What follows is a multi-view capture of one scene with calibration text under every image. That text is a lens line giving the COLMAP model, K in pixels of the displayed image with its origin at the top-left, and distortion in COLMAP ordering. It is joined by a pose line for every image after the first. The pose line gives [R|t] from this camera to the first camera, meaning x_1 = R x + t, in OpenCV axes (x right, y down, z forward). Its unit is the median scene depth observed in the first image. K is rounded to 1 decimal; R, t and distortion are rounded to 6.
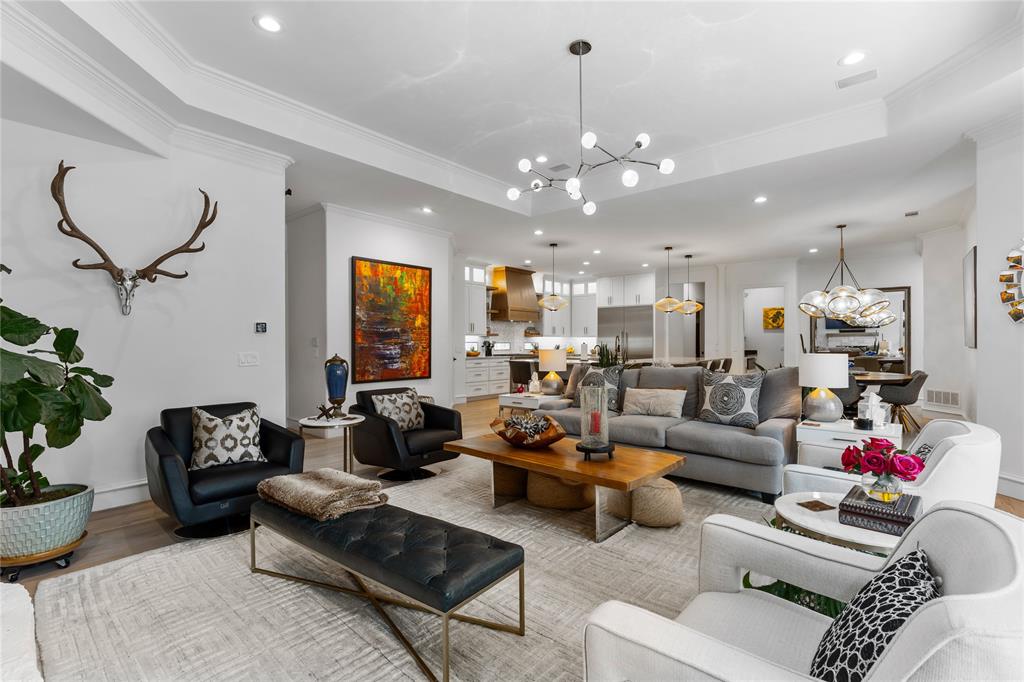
lens RADIAL K [[463.3, 0, 512.0], [0, 463.3, 341.0], [0, 0, 1]] dist [0.000173, 0.000079]
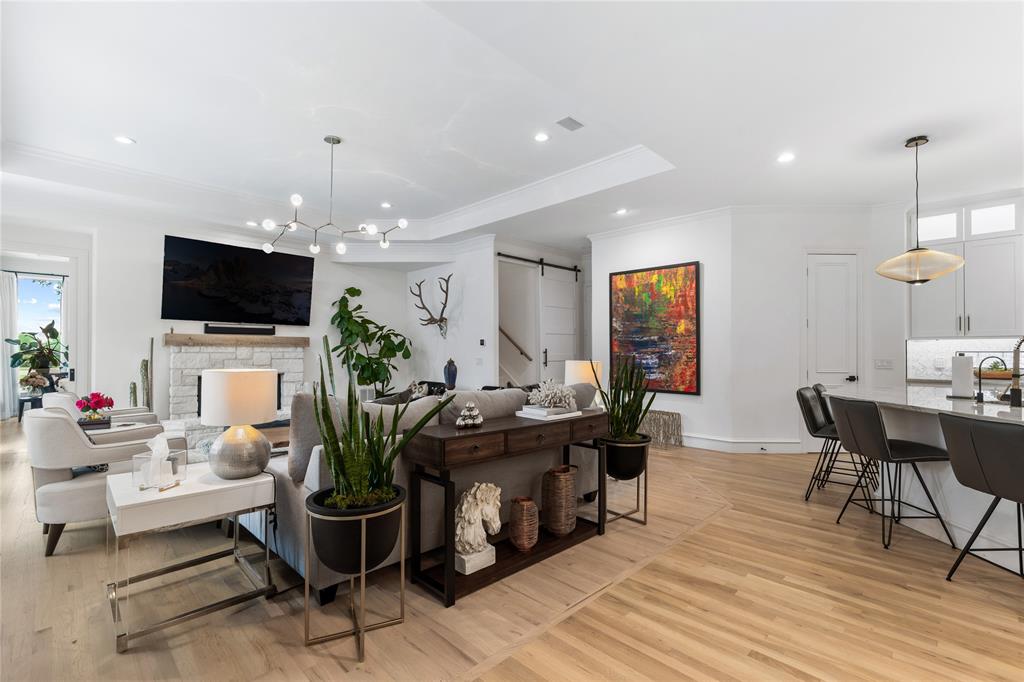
lens RADIAL K [[463.3, 0, 512.0], [0, 463.3, 341.0], [0, 0, 1]] dist [0.000173, 0.000079]
pose [[-0.069356, -0.021378, -0.997363, 0.718301], [0.002623, 0.999763, -0.021612, 0.001263], [0.997589, -0.004115, -0.069284, 0.784395]]
